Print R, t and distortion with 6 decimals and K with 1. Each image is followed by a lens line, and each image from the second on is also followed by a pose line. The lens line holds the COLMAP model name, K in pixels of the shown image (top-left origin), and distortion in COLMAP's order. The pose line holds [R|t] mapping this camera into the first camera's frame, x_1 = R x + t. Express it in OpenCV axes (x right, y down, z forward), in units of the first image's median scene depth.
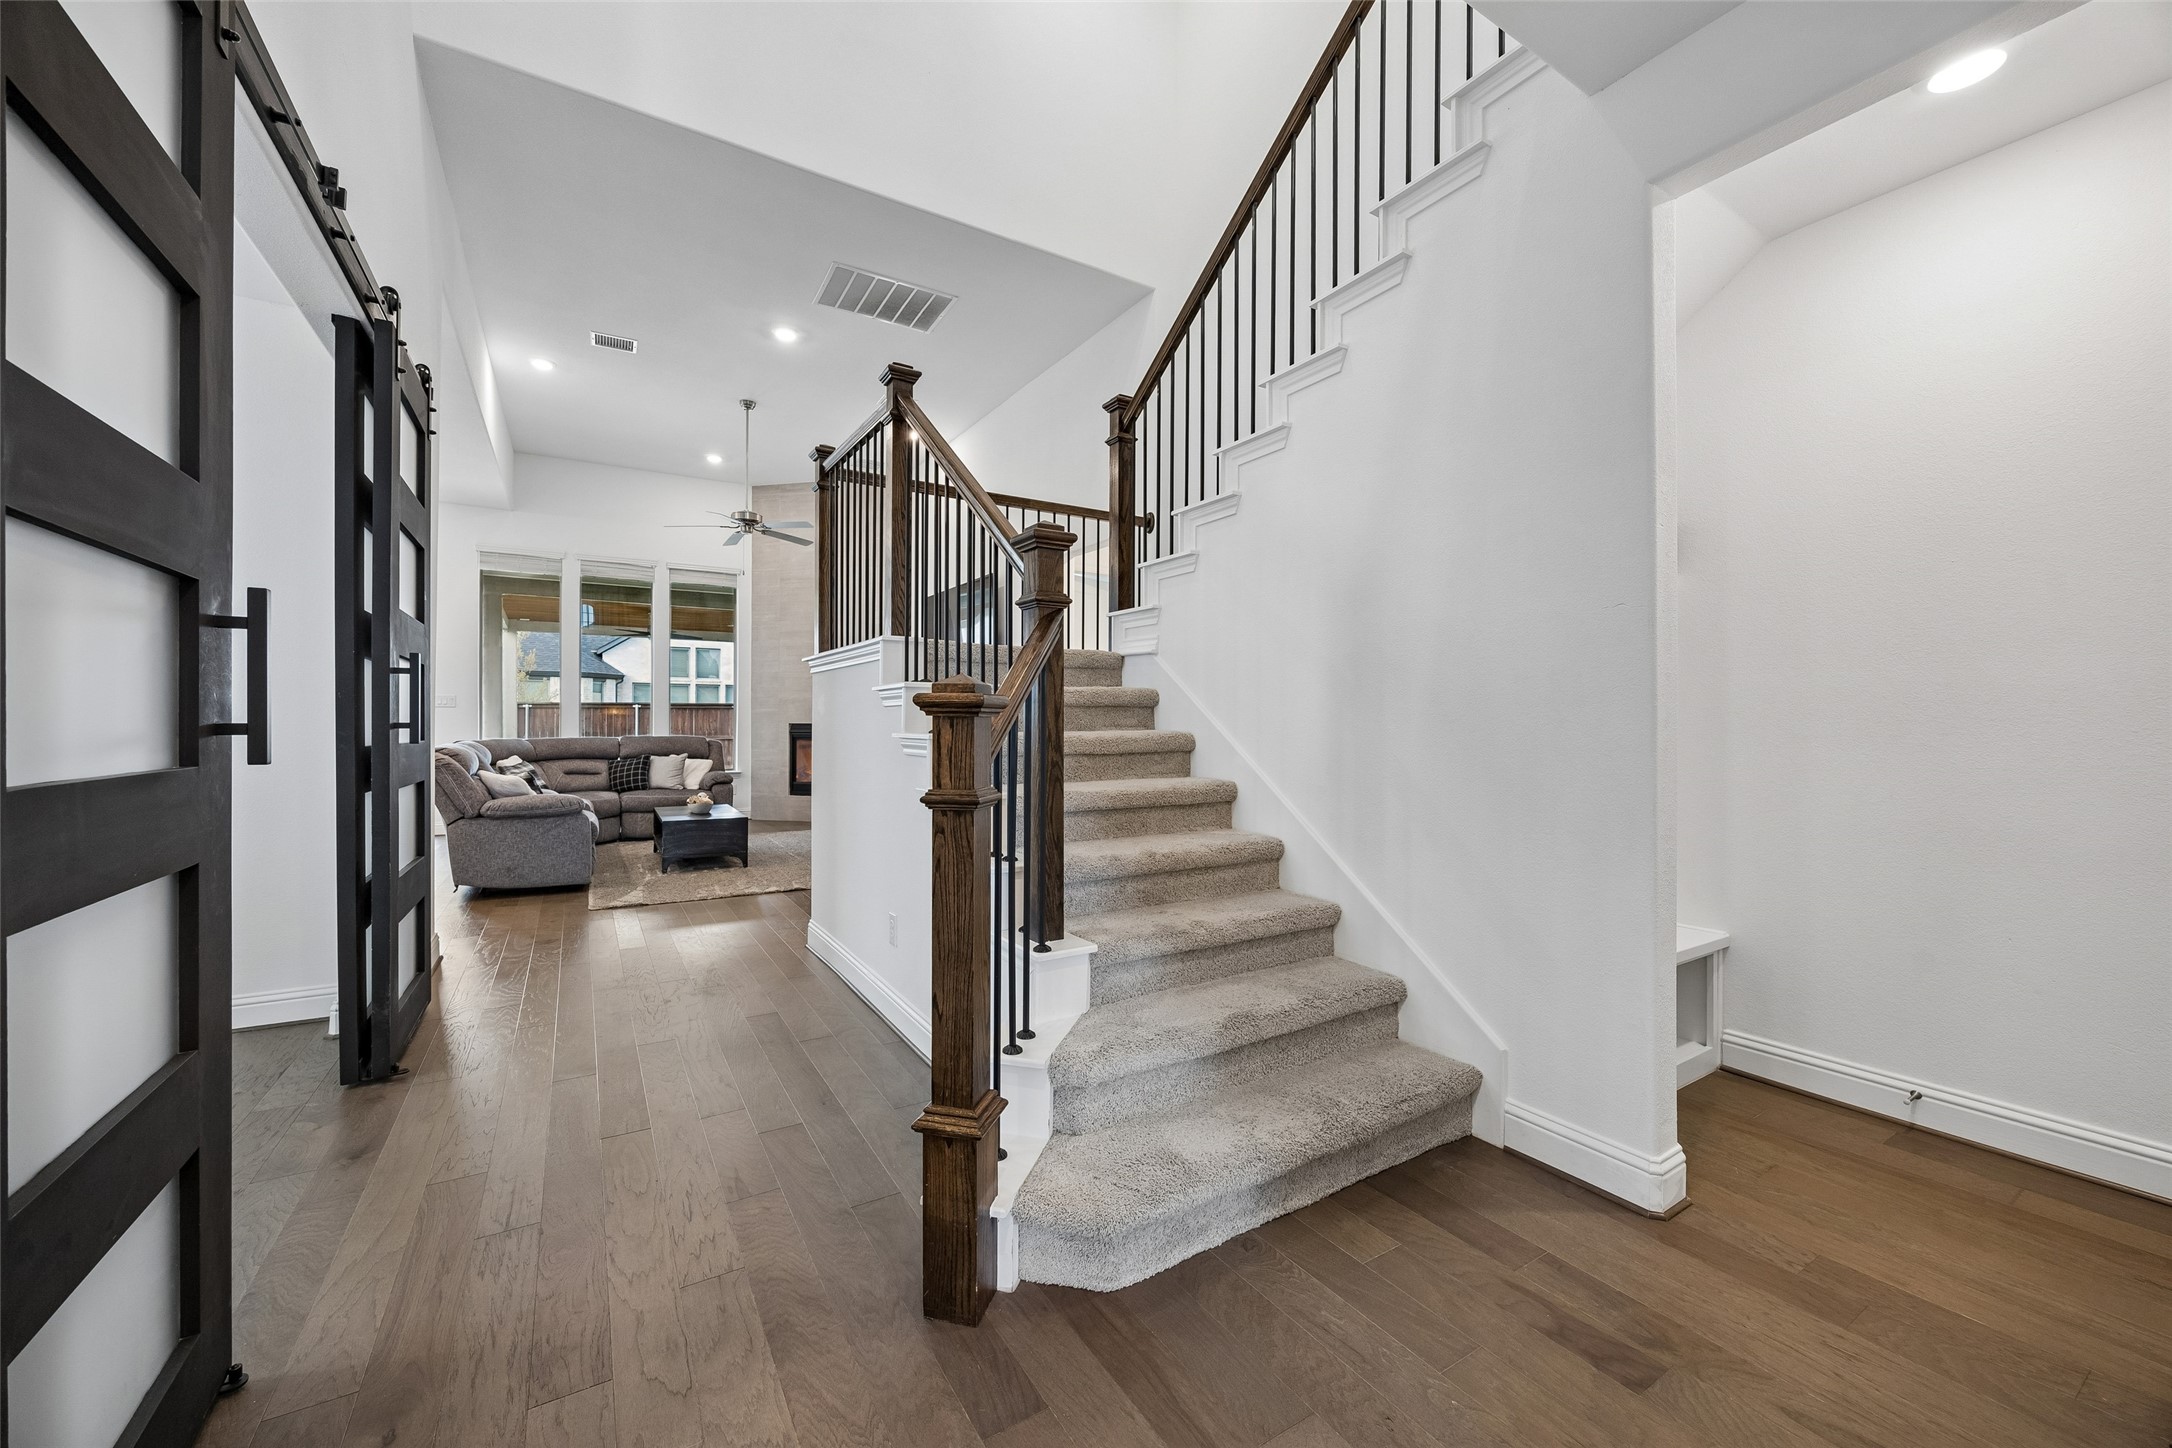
lens RADIAL K [[830.9, 0, 1084.5], [0, 830.9, 723.4], [0, 0, 1]] dist [0.002161, -0.000730]
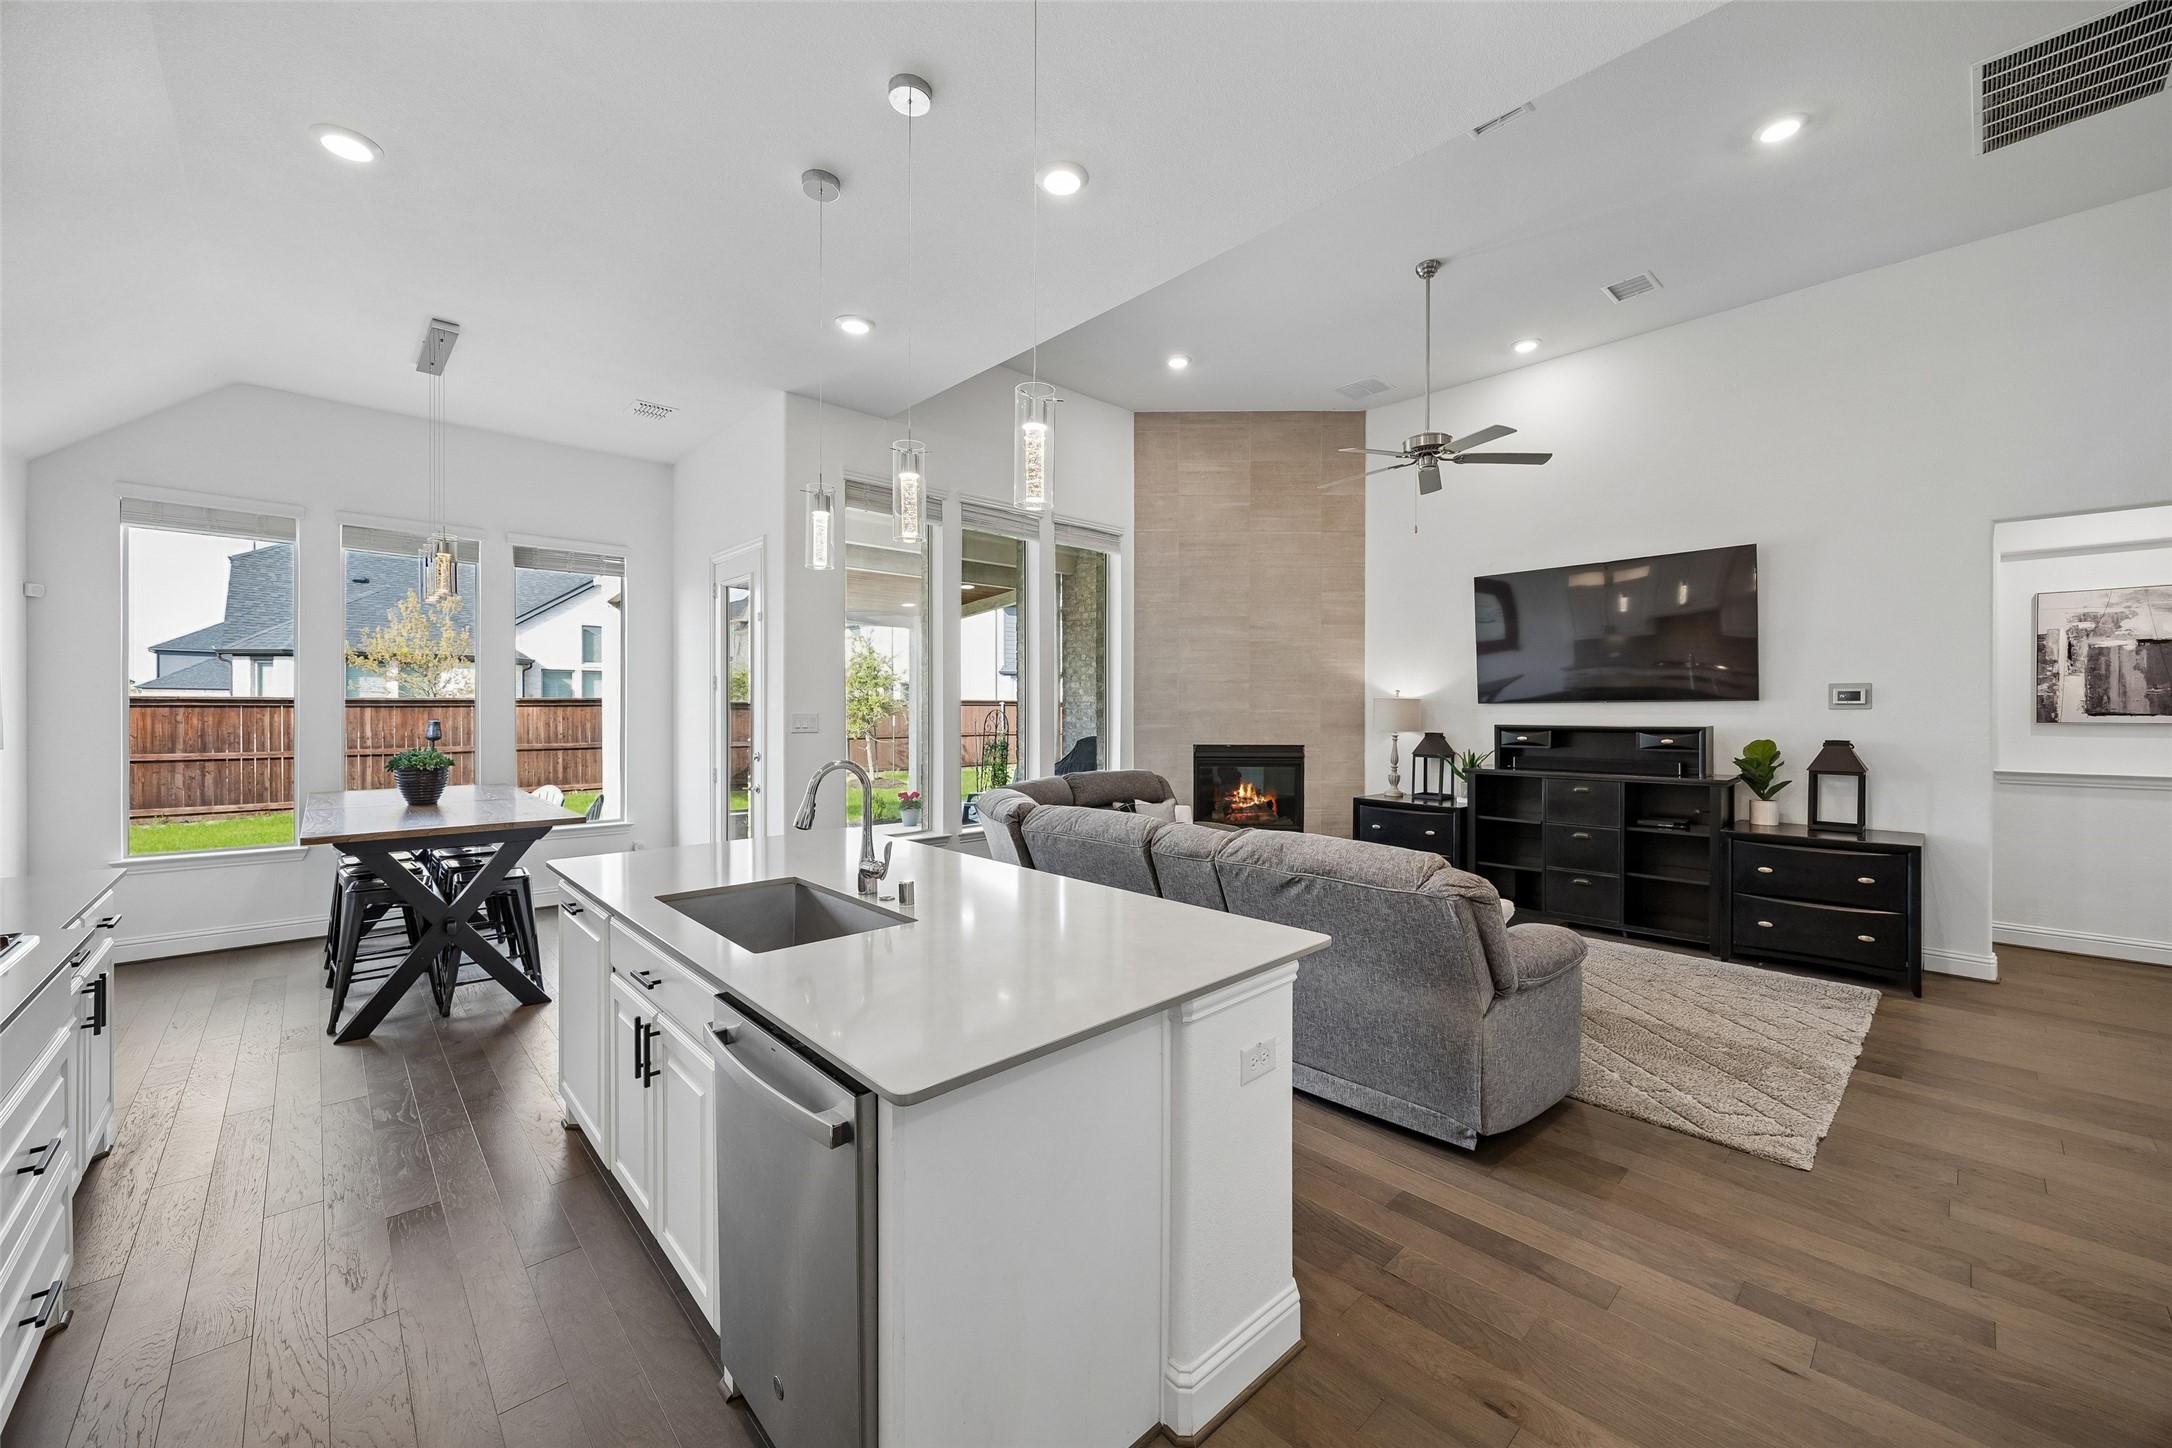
lens RADIAL K [[830.9, 0, 1087.7], [0, 830.9, 712.4], [0, 0, 1]] dist [0.002161, -0.000730]
pose [[0.978821, -0.003340, 0.204692, -0.674478], [0.002509, 0.999988, 0.004323, -0.035998], [-0.204703, -0.003717, 0.978817, 0.359926]]
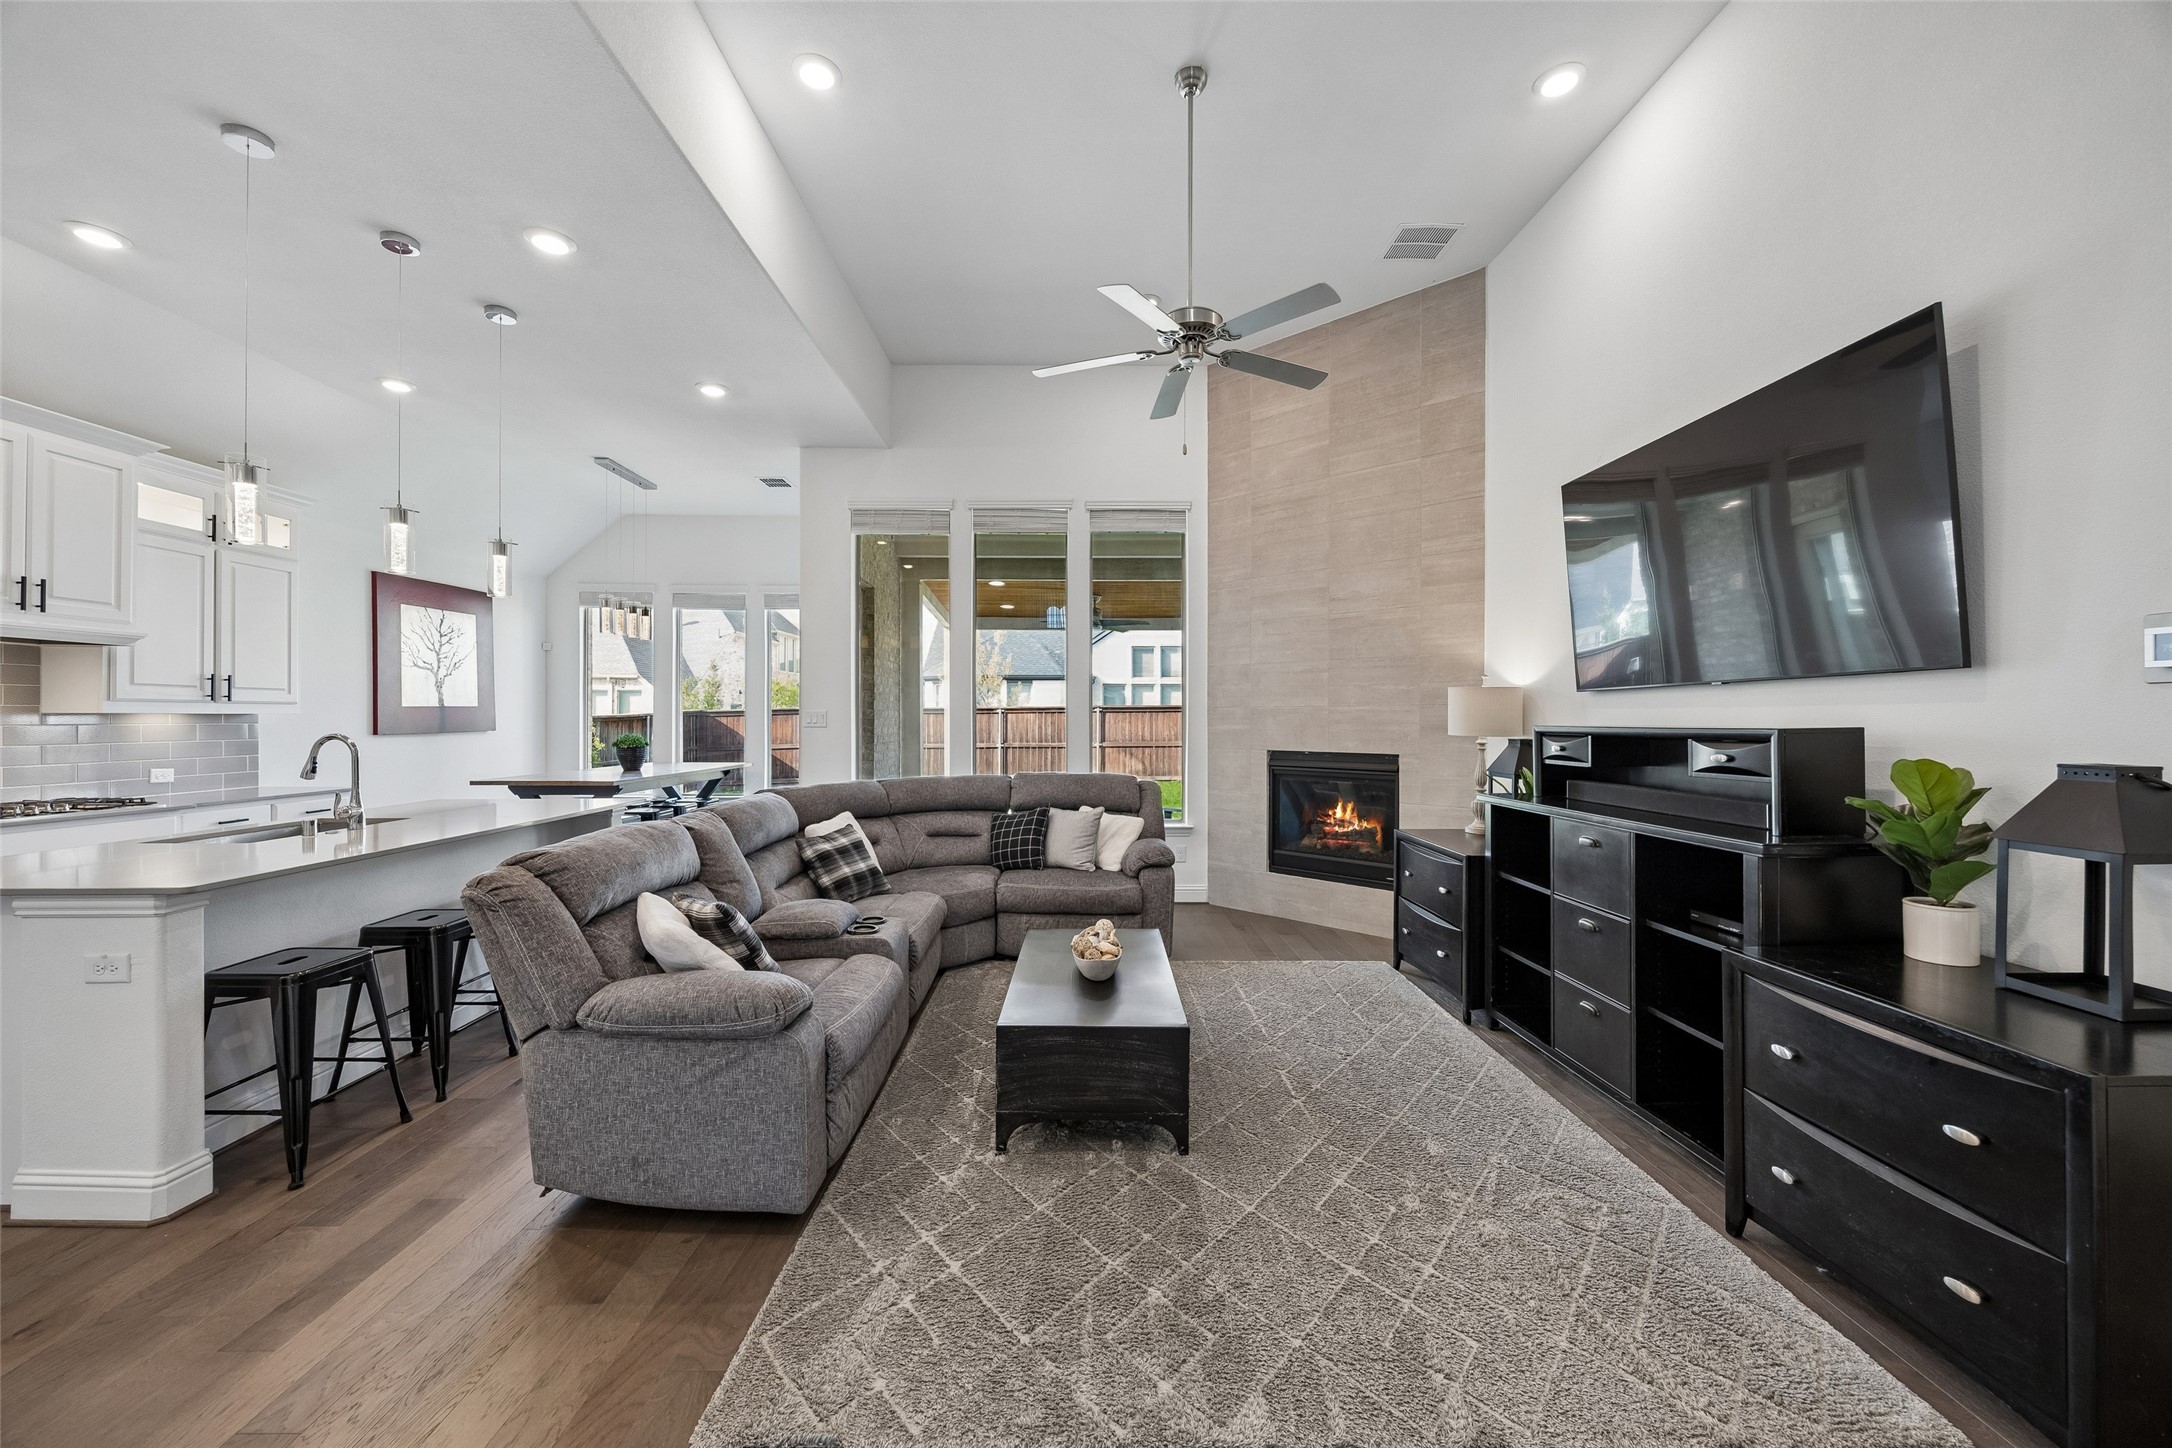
lens RADIAL K [[830.9, 0, 1087.7], [0, 830.9, 717.4], [0, 0, 1]] dist [0.002161, -0.000730]
pose [[0.860293, -0.003740, -0.509786, -0.187997], [0.002922, 0.999993, -0.002405, -0.025605], [0.509791, 0.000579, 0.860298, 0.488384]]
